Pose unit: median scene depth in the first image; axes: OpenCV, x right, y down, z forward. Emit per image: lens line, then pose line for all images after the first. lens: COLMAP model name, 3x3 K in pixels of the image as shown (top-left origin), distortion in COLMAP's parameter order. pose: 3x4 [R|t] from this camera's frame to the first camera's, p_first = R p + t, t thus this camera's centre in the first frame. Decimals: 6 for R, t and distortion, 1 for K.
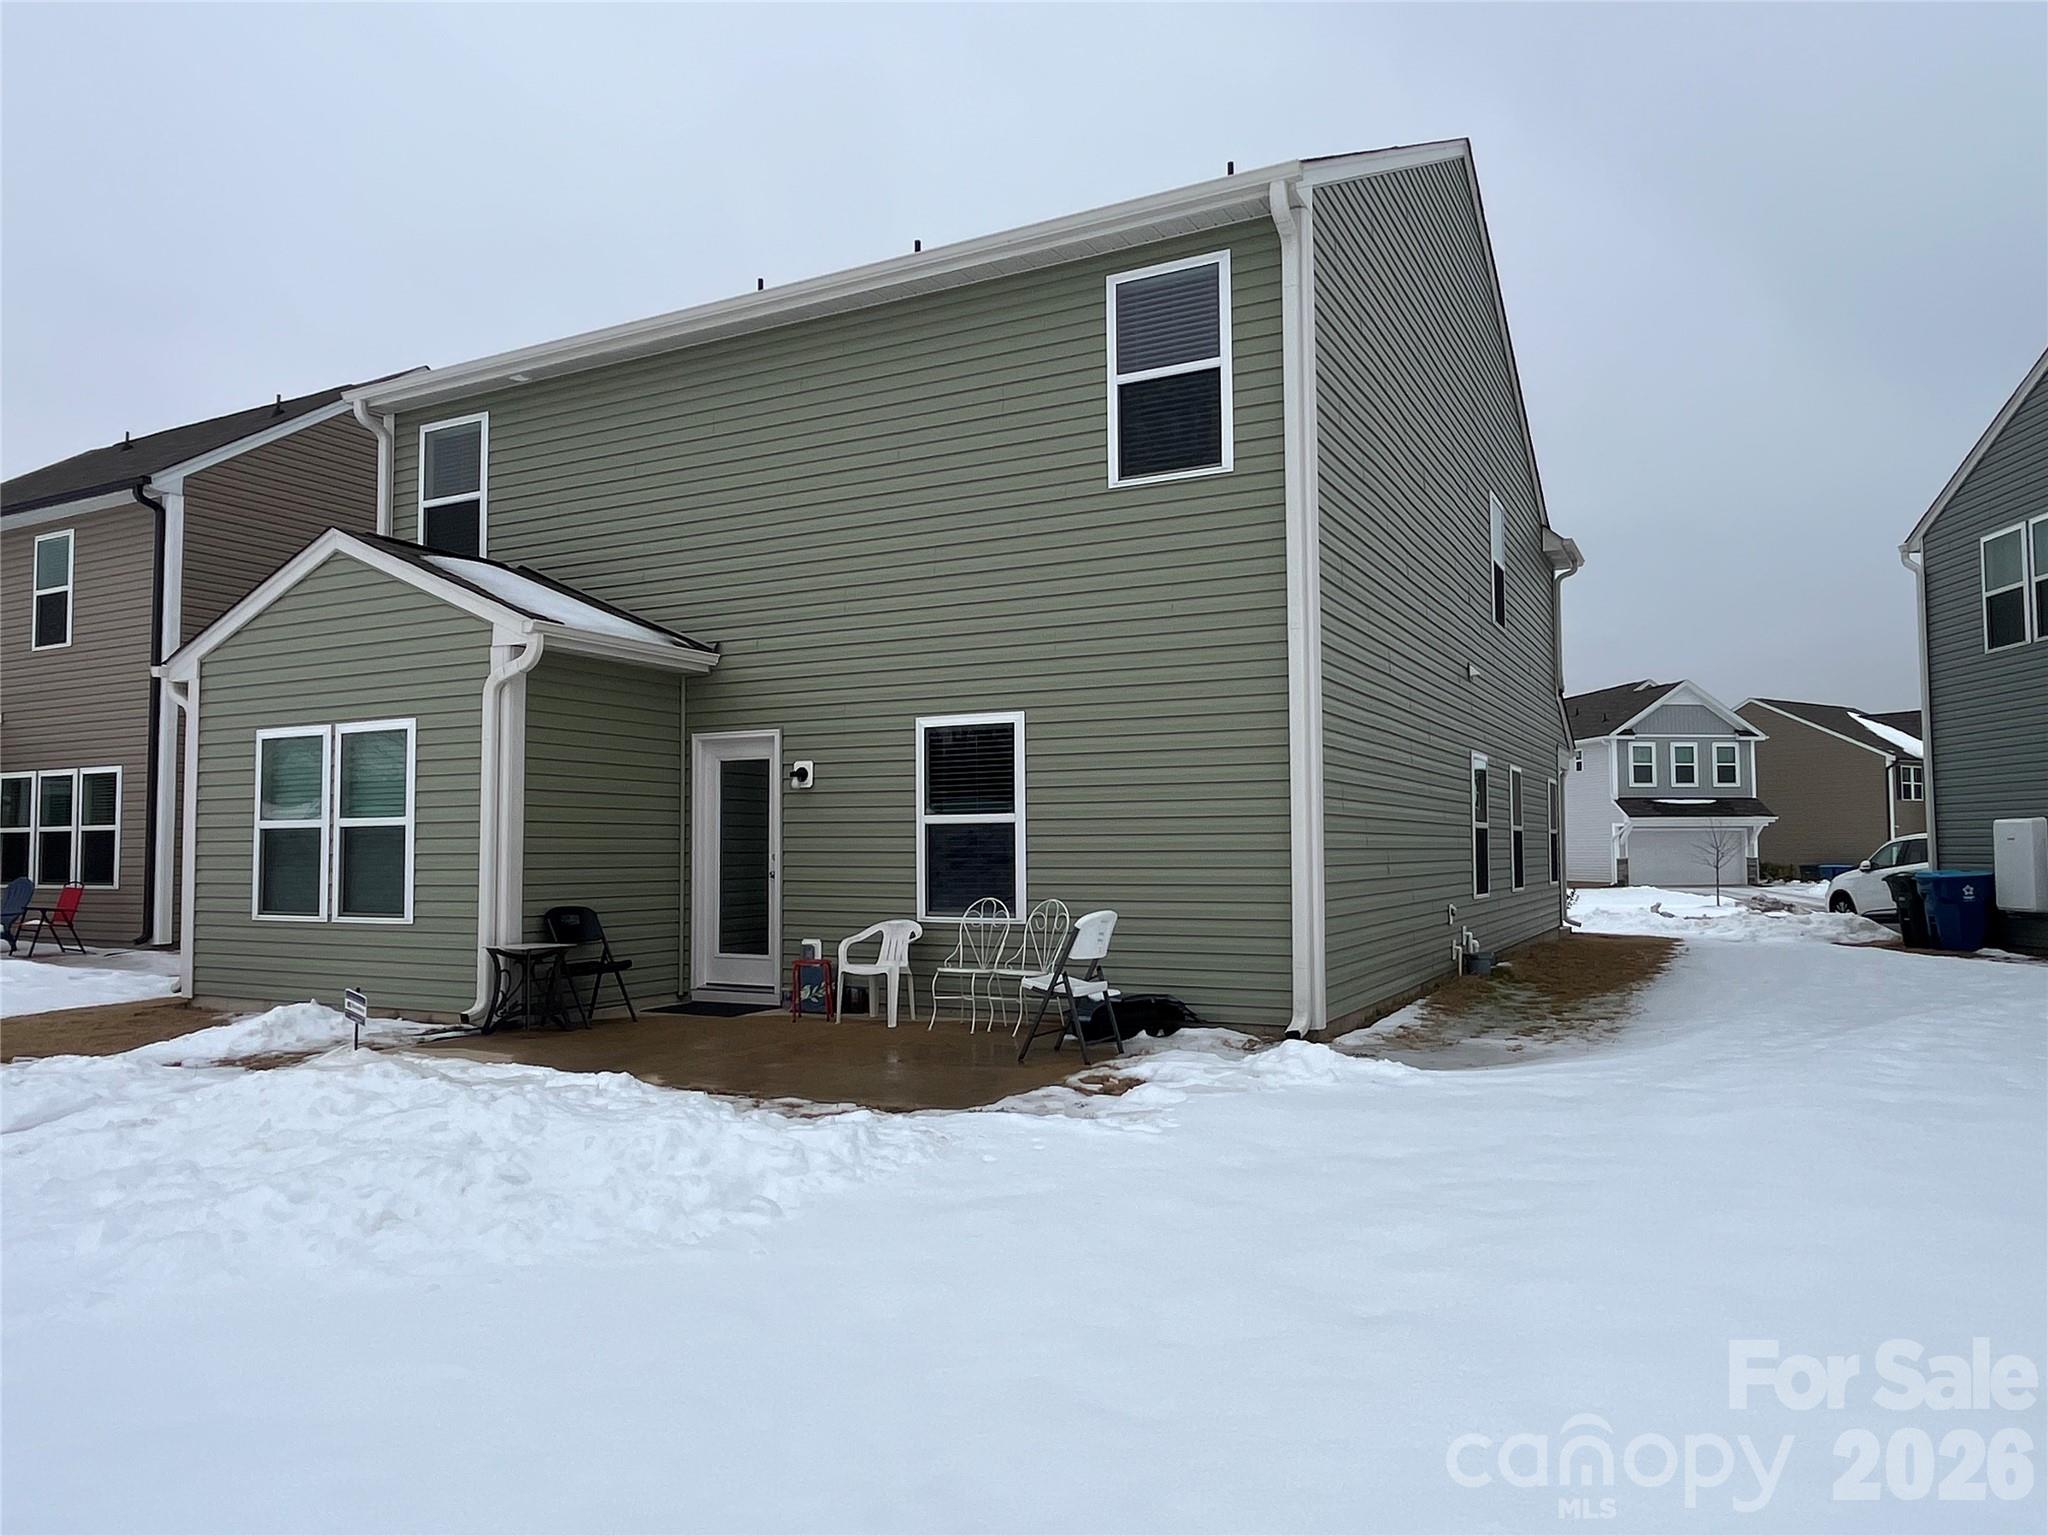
lens RADIAL K [[1350.7, 0, 1016.9], [0, 1350.7, 776.1], [0, 0, 1]] dist [0.012073, -0.002448]
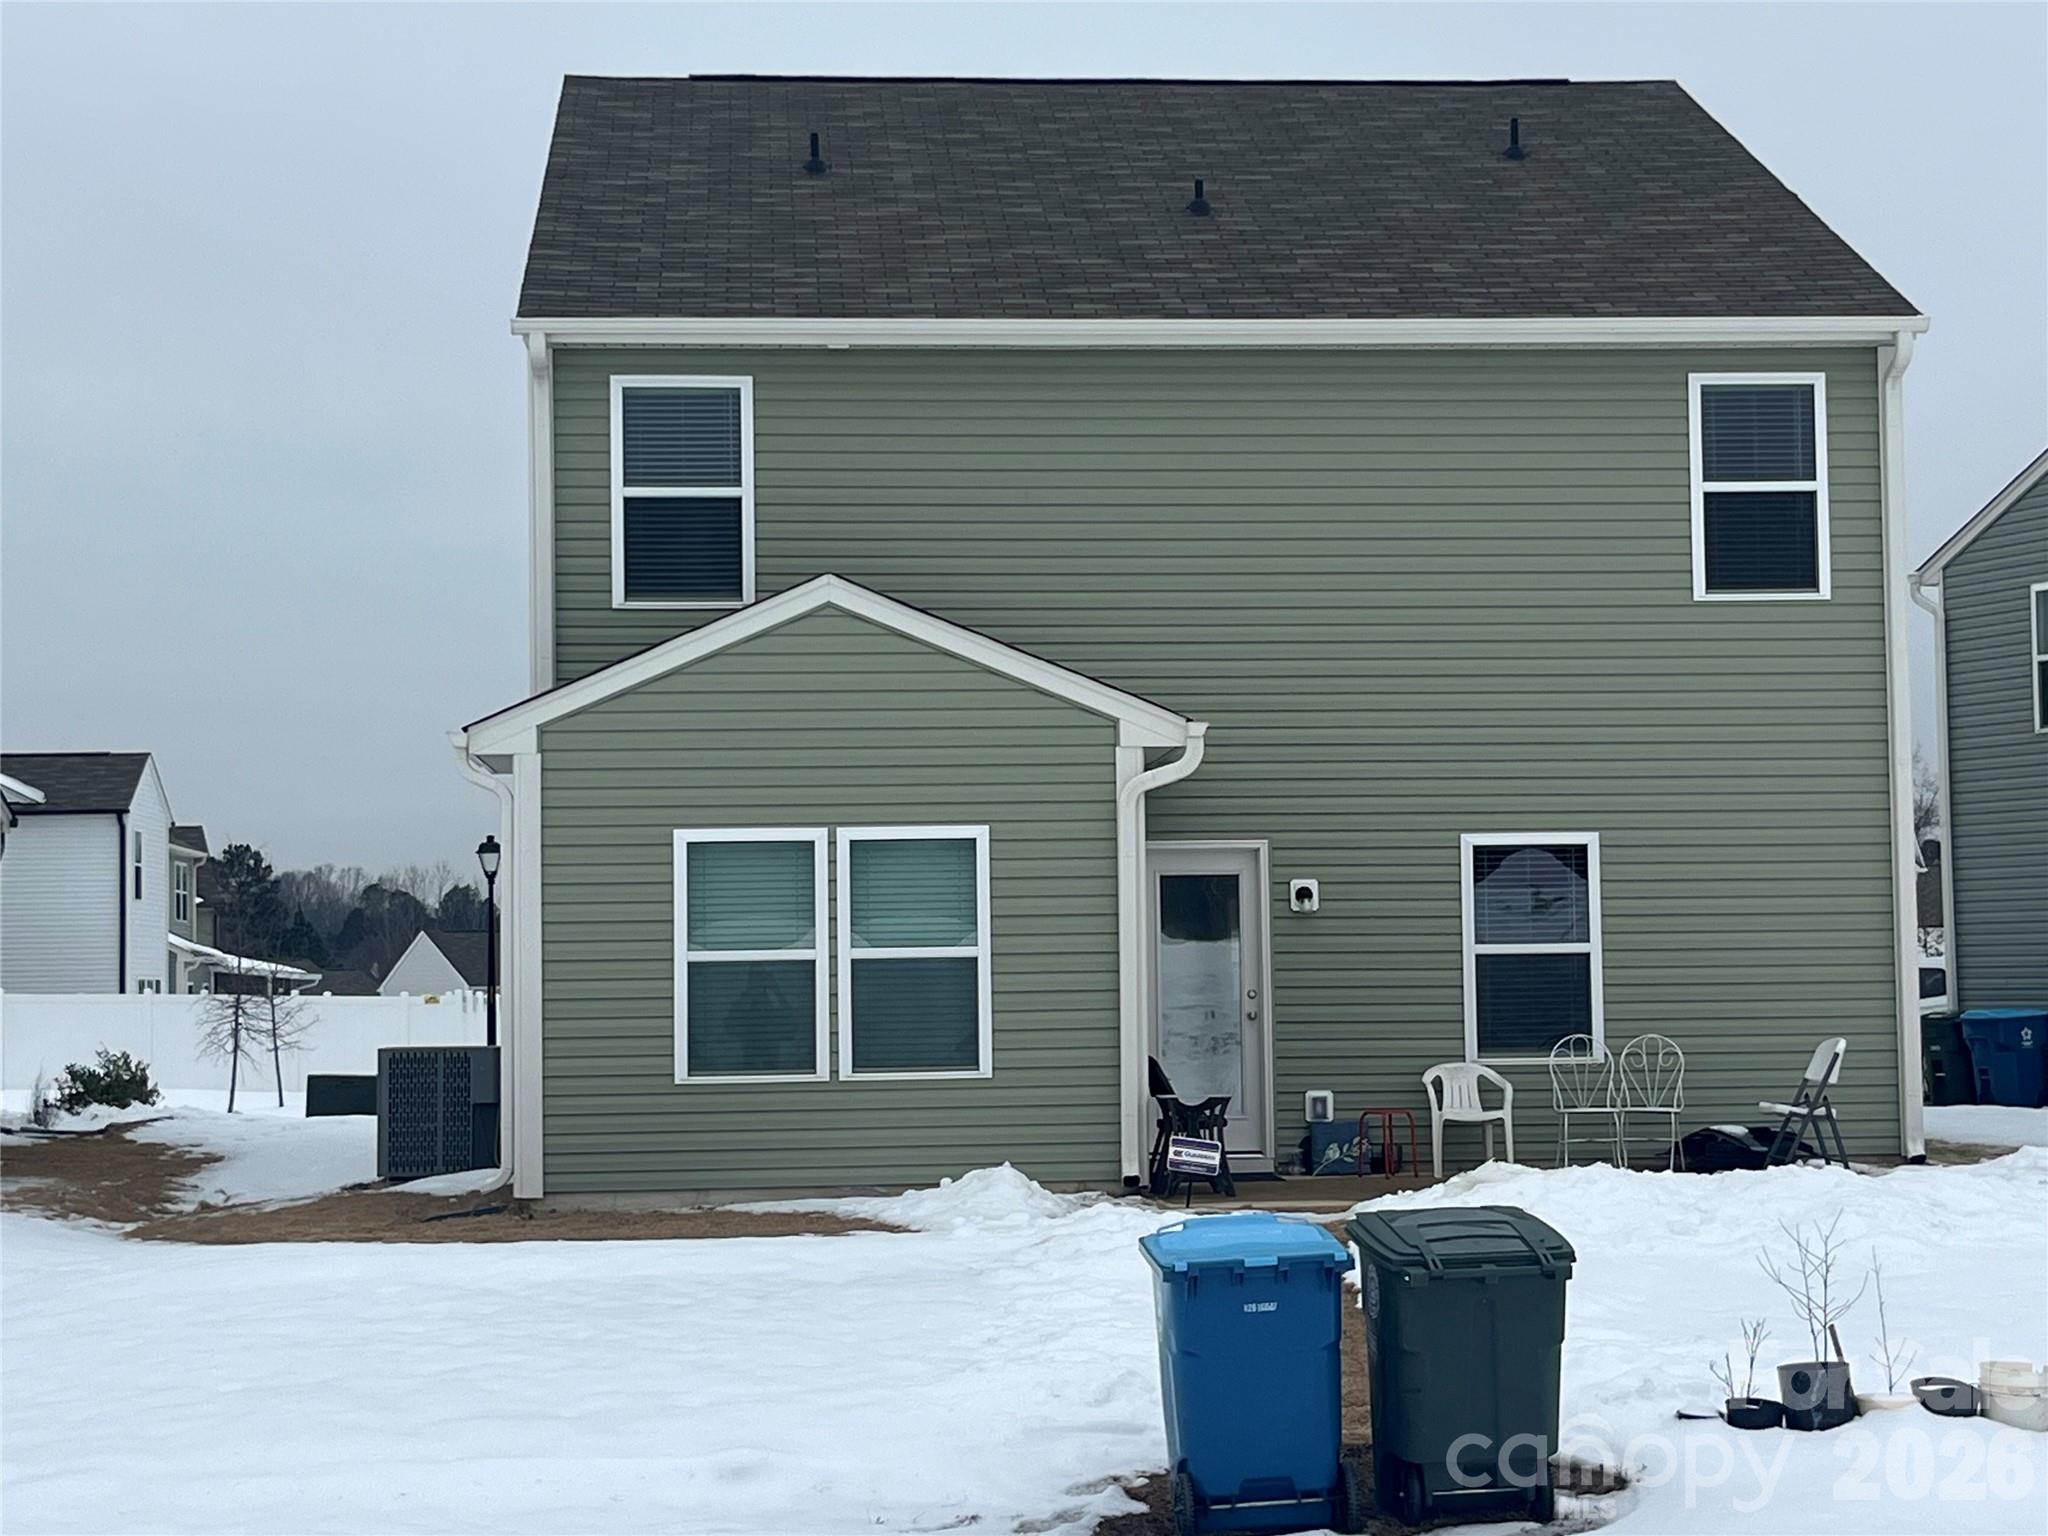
lens RADIAL K [[3600.7, 0, 1036.8], [0, 3600.7, 774.4], [0, 0, 1]] dist [0.161146, 0.000000]
pose [[0.851521, 0.024163, 0.523763, -1.524729], [-0.018469, 0.999700, -0.016093, -0.038256], [-0.523995, 0.004030, 0.851712, -0.849139]]
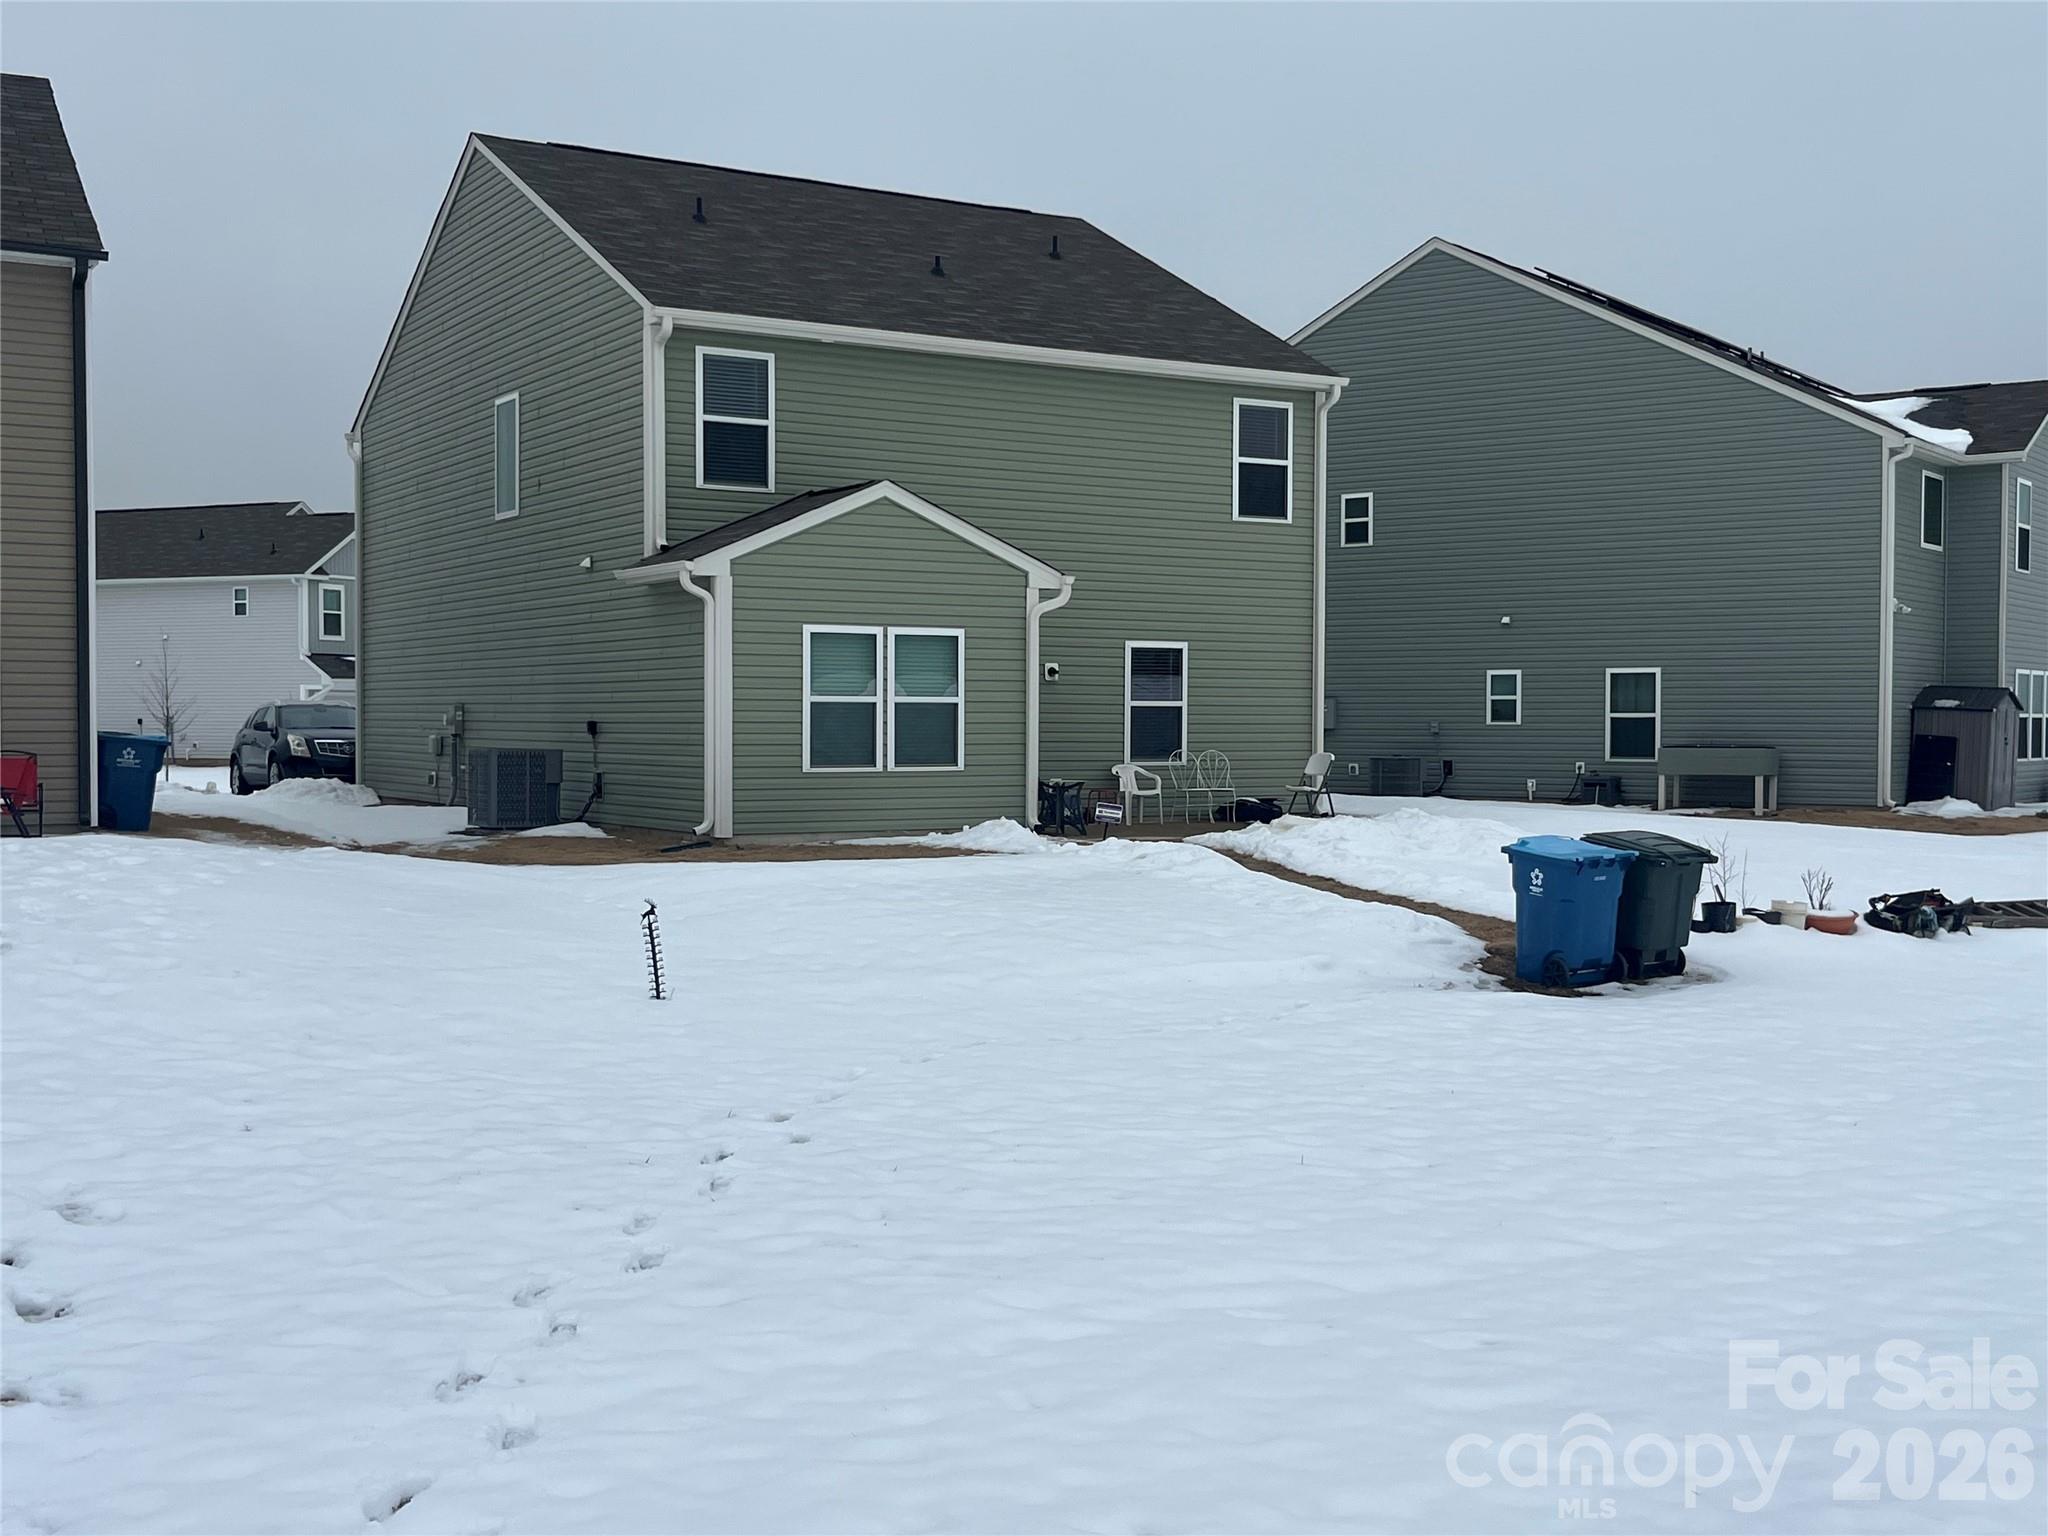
lens RADIAL K [[2283.0, 0, 1026.1], [0, 2283.0, 775.8], [0, 0, 1]] dist [0.048599, 0.000000]
pose [[0.526710, -0.013623, 0.849936, -2.435069], [-0.054722, 0.997254, 0.049895, -0.011260], [-0.848282, -0.072791, 0.524518, -0.342280]]
